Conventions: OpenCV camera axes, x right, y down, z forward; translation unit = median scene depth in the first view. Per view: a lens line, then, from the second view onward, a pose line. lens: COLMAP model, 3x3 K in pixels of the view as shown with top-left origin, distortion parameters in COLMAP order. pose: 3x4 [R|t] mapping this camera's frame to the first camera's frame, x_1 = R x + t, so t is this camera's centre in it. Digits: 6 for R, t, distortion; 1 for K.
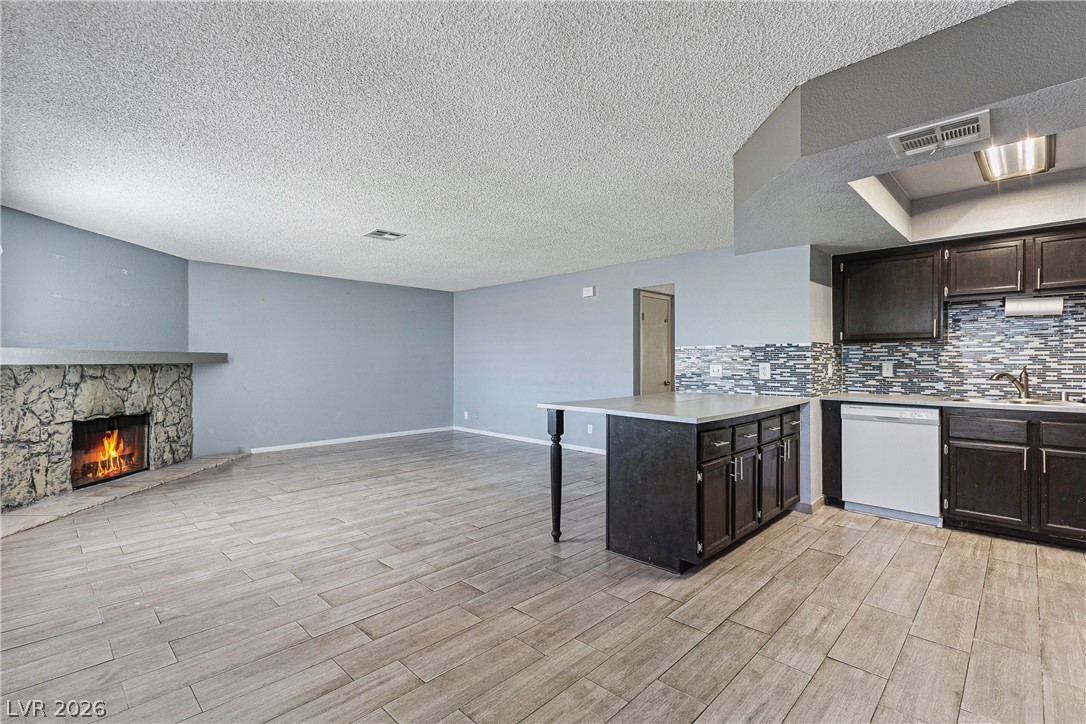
lens RADIAL K [[498.3, 0, 535.8], [0, 498.3, 361.8], [0, 0, 1]] dist [0.024346, -0.008482]
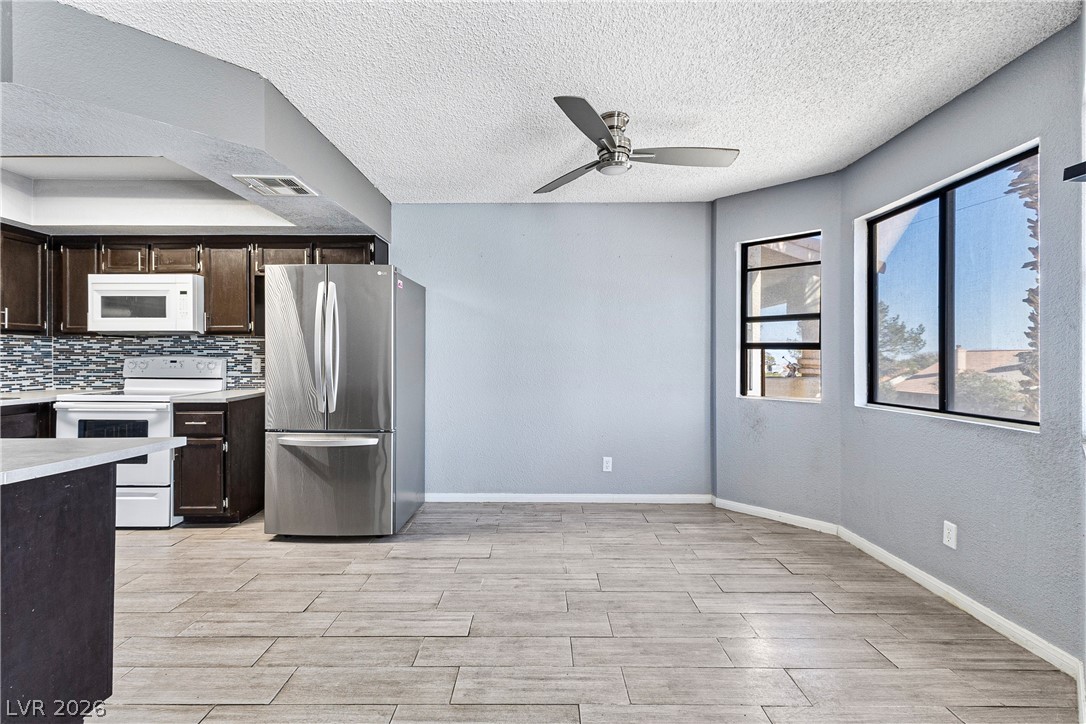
lens RADIAL K [[504.5, 0, 537.4], [0, 504.5, 356.3], [0, 0, 1]] dist [0.024082, -0.006928]
pose [[-0.696399, 0.003999, 0.717644, -0.314639], [-0.000987, 0.999978, -0.006530, 0.004651], [-0.717654, -0.005256, -0.696380, 0.713715]]
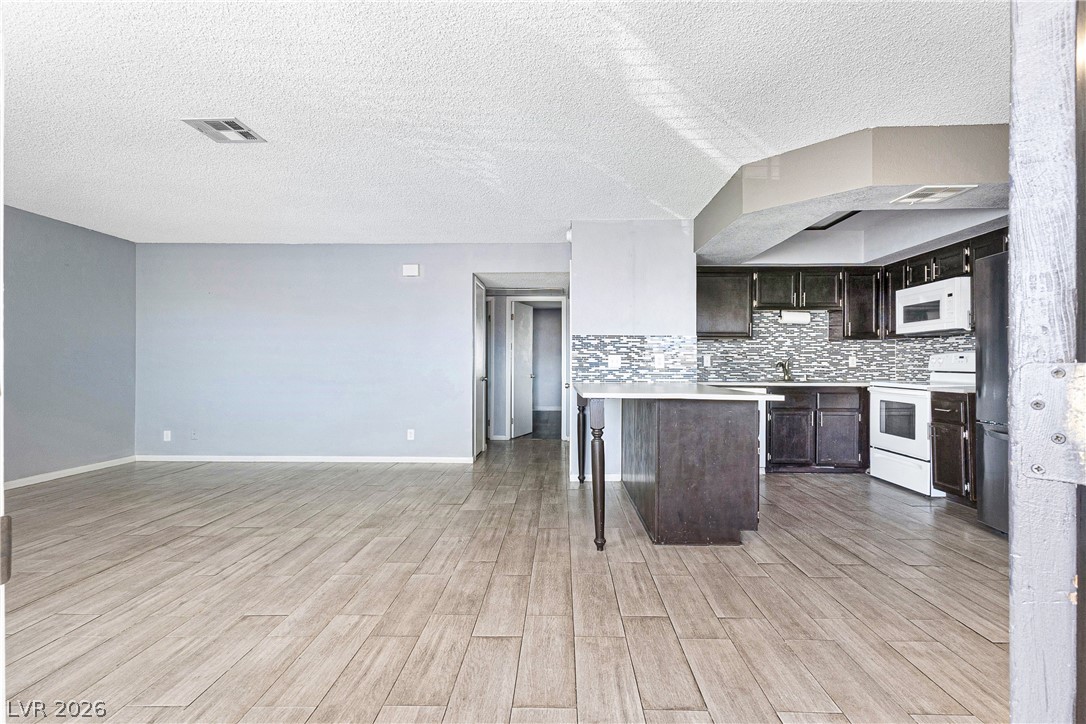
lens RADIAL K [[525.6, 0, 548.4], [0, 525.6, 363.2], [0, 0, 1]] dist [0.017290, -0.000762]
pose [[0.723065, 0.005328, 0.690760, -0.542482], [-0.003002, 0.999985, -0.004571, 0.029782], [-0.690774, 0.001231, 0.723070, 0.321703]]
